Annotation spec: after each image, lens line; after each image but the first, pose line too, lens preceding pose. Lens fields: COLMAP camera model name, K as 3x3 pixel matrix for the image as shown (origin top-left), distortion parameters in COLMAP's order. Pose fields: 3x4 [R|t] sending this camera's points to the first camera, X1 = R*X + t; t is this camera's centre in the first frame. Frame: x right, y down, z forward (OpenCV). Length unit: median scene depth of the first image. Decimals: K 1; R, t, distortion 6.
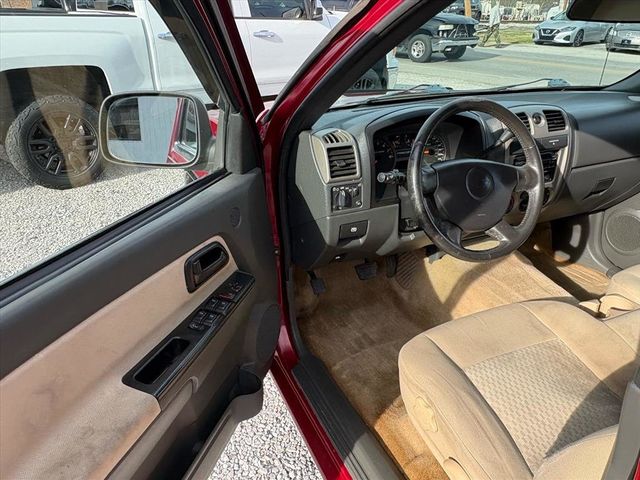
lens RADIAL K [[476.5, 0, 308.9], [0, 476.5, 238.6], [0, 0, 1]] dist [0.002812, -0.006525]
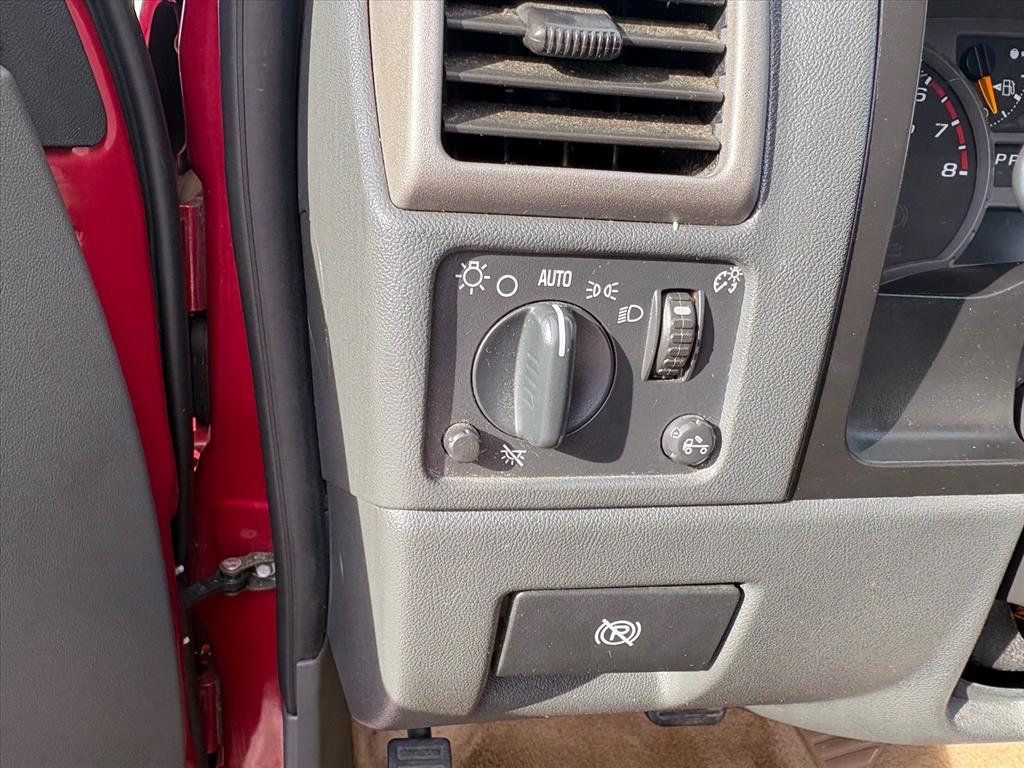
lens RADIAL K [[770.4, 0, 451.7], [0, 770.4, 382.3], [0, 0, 1]] dist [0.002815, 0.003556]
pose [[0.960452, 0.172019, -0.218956, 0.082772], [-0.182776, 0.982706, -0.029705, -0.068071], [0.210059, 0.068550, 0.975283, 0.763224]]
